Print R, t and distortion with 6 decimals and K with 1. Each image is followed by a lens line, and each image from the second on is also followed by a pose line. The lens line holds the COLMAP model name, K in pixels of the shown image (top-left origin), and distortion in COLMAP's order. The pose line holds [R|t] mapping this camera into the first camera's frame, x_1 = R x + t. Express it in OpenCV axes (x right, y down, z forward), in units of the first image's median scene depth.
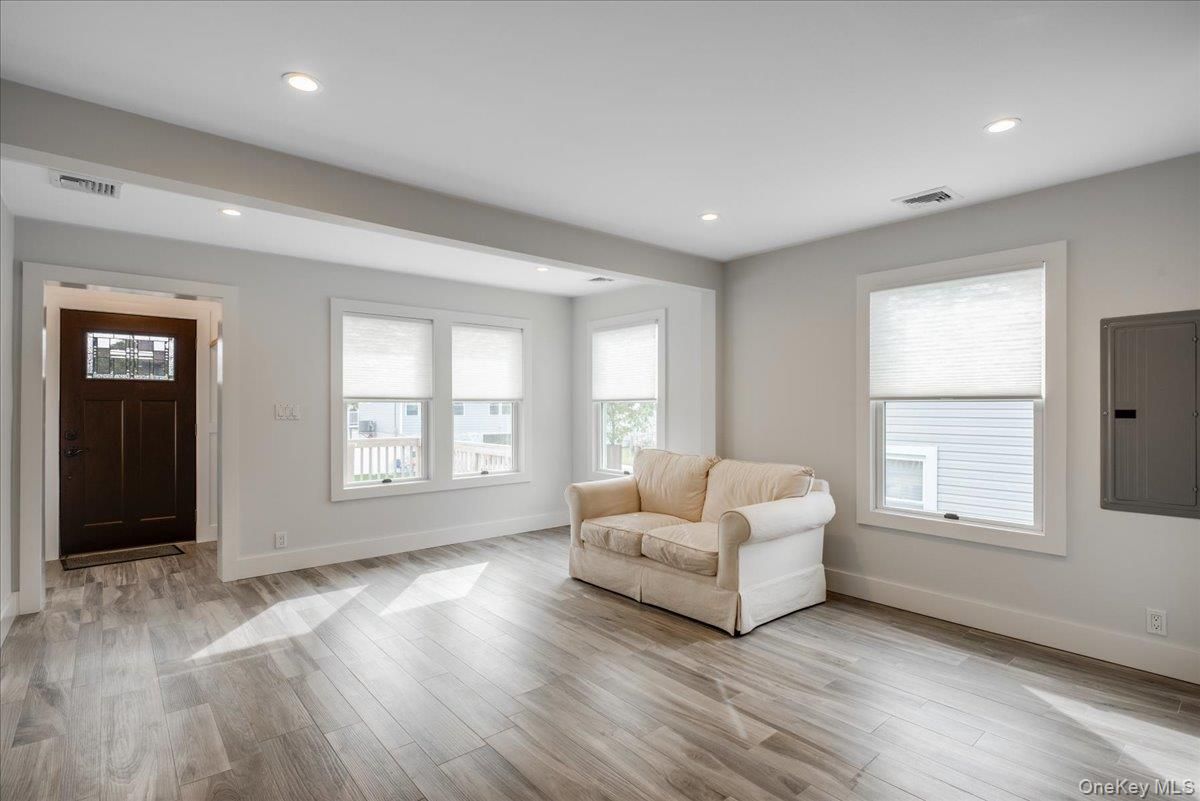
lens RADIAL K [[579.9, 0, 607.4], [0, 579.9, 405.6], [0, 0, 1]] dist [0.003018, -0.003229]
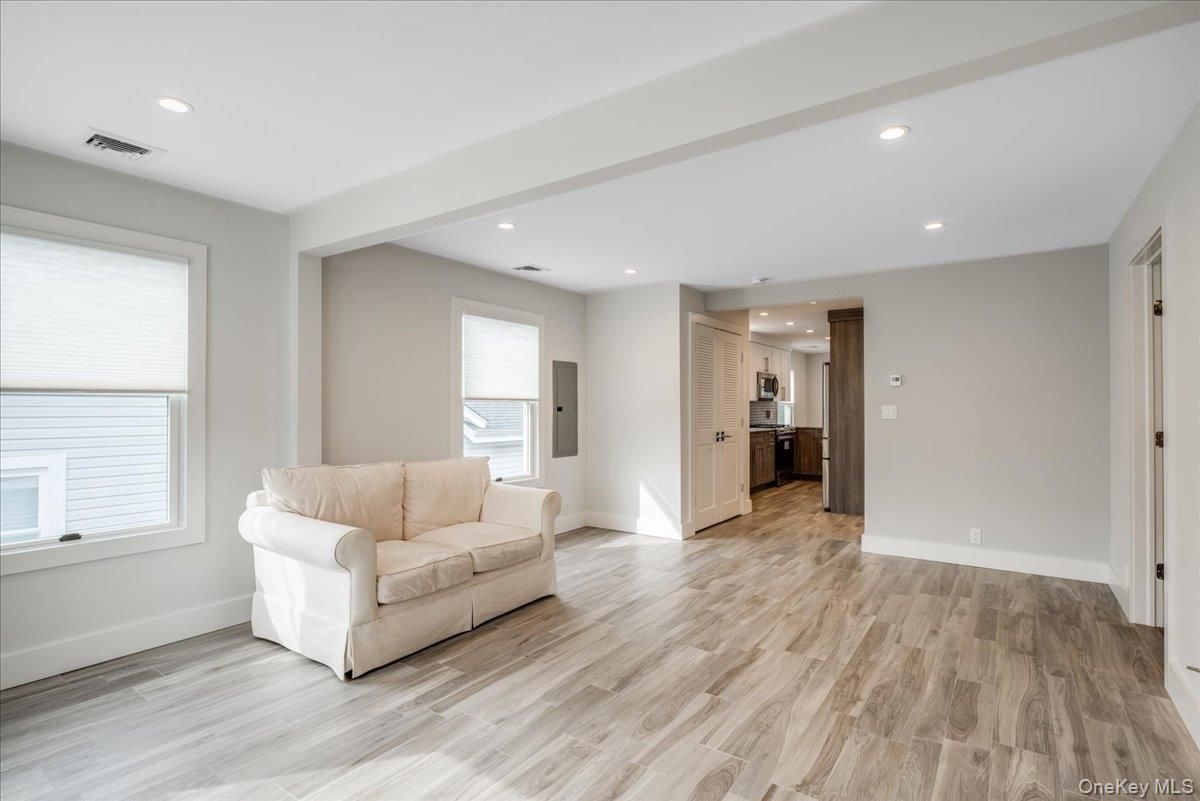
lens RADIAL K [[579.9, 0, 607.3], [0, 579.9, 401.8], [0, 0, 1]] dist [0.003018, -0.003229]
pose [[-0.251820, 0.005293, 0.967760, -0.825502], [-0.006293, 0.999955, -0.007106, 0.002178], [-0.967754, -0.007880, -0.251776, 1.008714]]
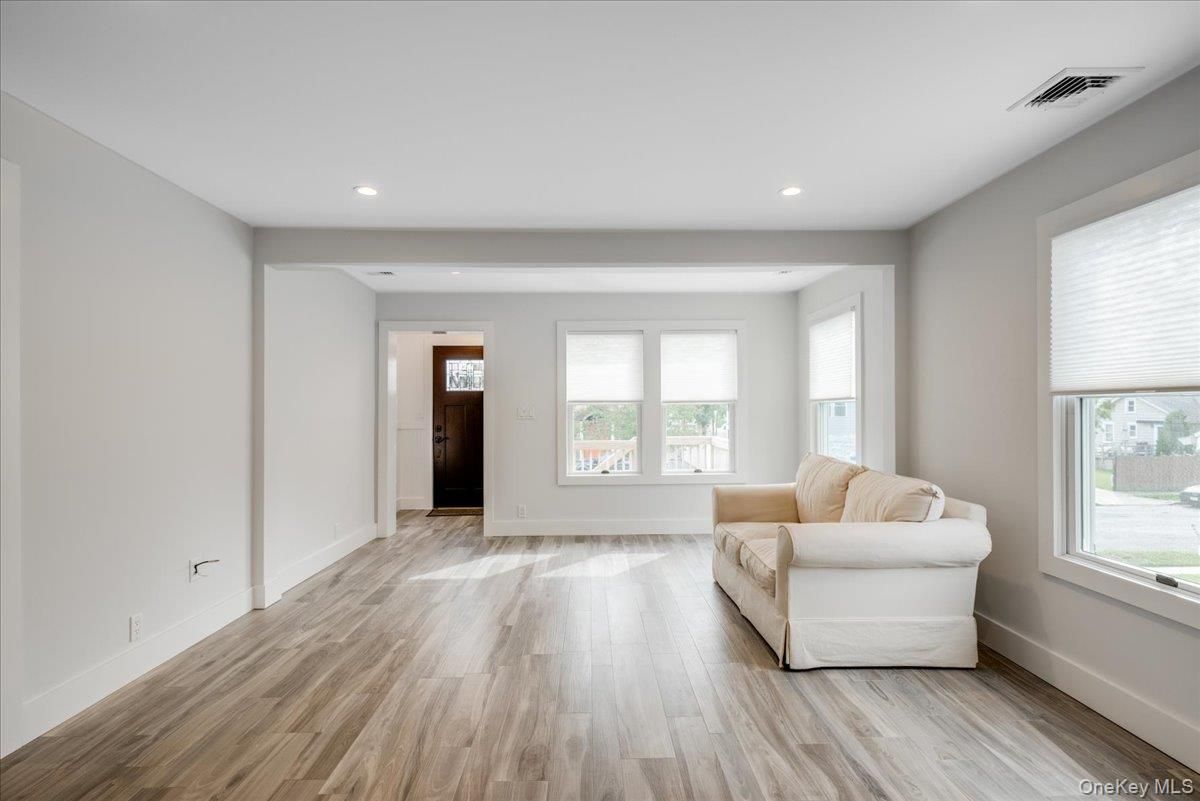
lens RADIAL K [[579.9, 0, 605.2], [0, 579.9, 407.8], [0, 0, 1]] dist [0.003018, -0.003229]
pose [[0.774428, -0.006579, -0.632628, 0.475999], [0.007690, 0.999970, -0.000984, 0.001917], [0.632615, -0.004103, 0.774455, 0.128252]]
